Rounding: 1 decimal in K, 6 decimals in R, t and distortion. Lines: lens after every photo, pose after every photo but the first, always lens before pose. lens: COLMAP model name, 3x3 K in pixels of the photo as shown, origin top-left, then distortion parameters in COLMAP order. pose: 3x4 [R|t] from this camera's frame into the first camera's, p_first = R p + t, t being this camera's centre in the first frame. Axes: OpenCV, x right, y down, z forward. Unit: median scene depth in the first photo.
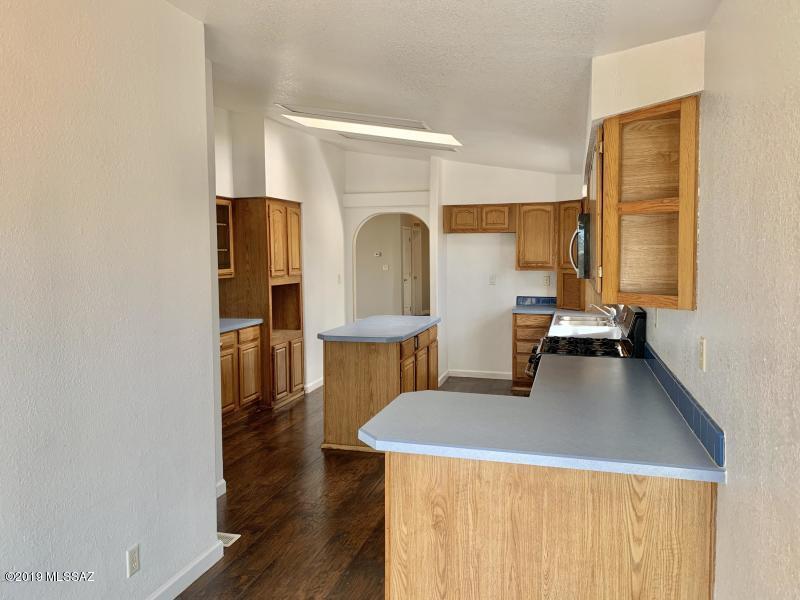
lens RADIAL K [[613.7, 0, 400.6], [0, 613.7, 295.4], [0, 0, 1]] dist [0.028121, -0.002318]
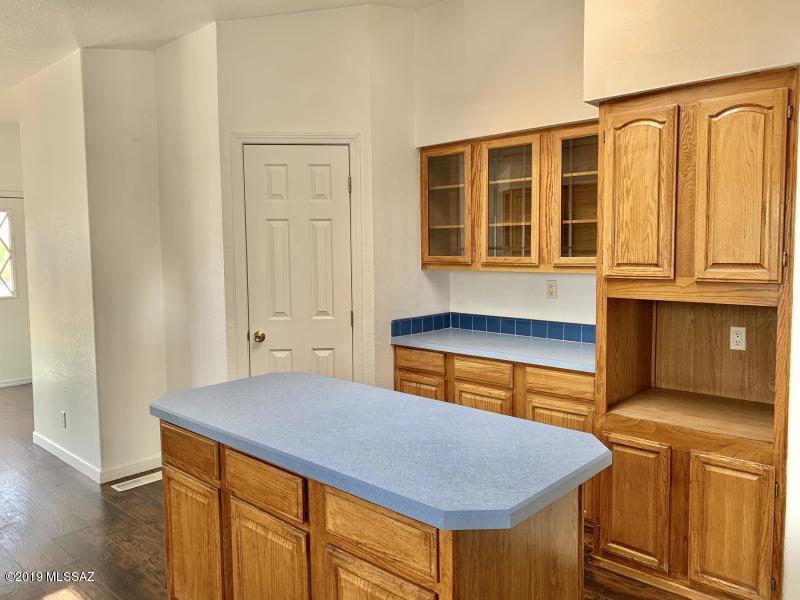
lens RADIAL K [[598.9, 0, 400.3], [0, 598.9, 289.9], [0, 0, 1]] dist [0.005538, 0.000047]
pose [[-0.447873, 0.075824, -0.890876, 0.245190], [-0.050734, 0.992637, 0.109991, -0.060652], [0.892656, 0.094460, -0.440729, 1.042240]]
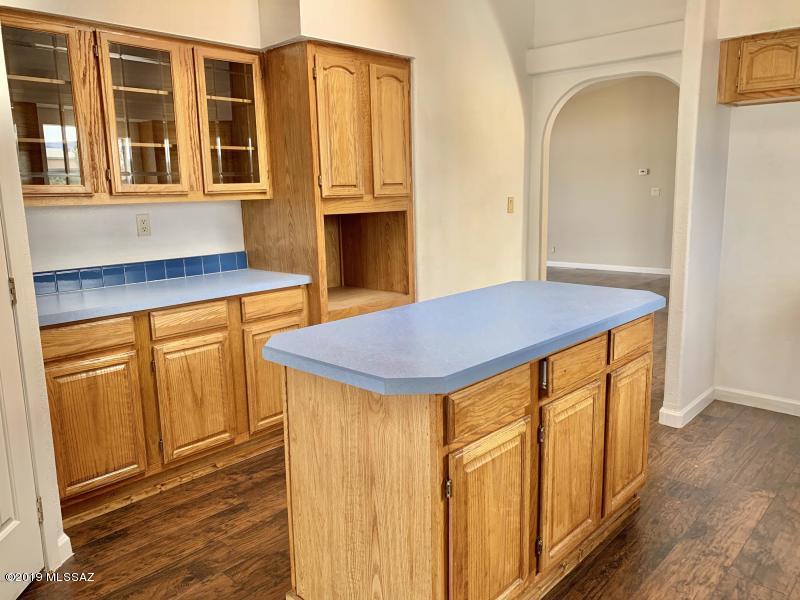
lens RADIAL K [[622.2, 0, 390.3], [0, 622.2, 296.8], [0, 0, 1]] dist [-0.000050, -0.007585]
pose [[0.883733, 0.070467, -0.462655, 0.092437], [-0.018768, 0.993140, 0.115417, -0.008189], [0.467614, -0.093315, 0.878993, 0.540682]]
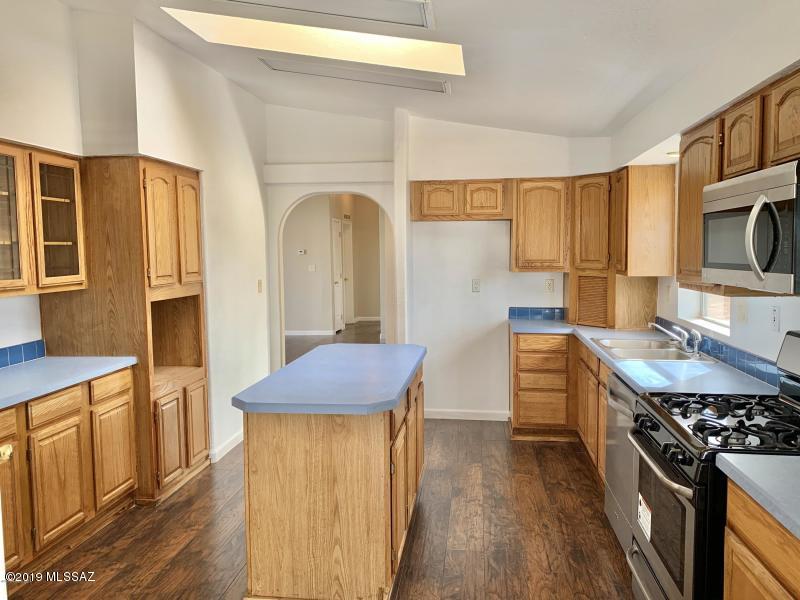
lens RADIAL K [[620.3, 0, 410.4], [0, 620.3, 294.8], [0, 0, 1]] dist [-0.013887, -0.003112]
pose [[0.987788, -0.014378, 0.155137, -0.050665], [0.014255, 0.999897, 0.001909, -0.020135], [-0.155149, 0.000326, 0.987891, 0.349467]]
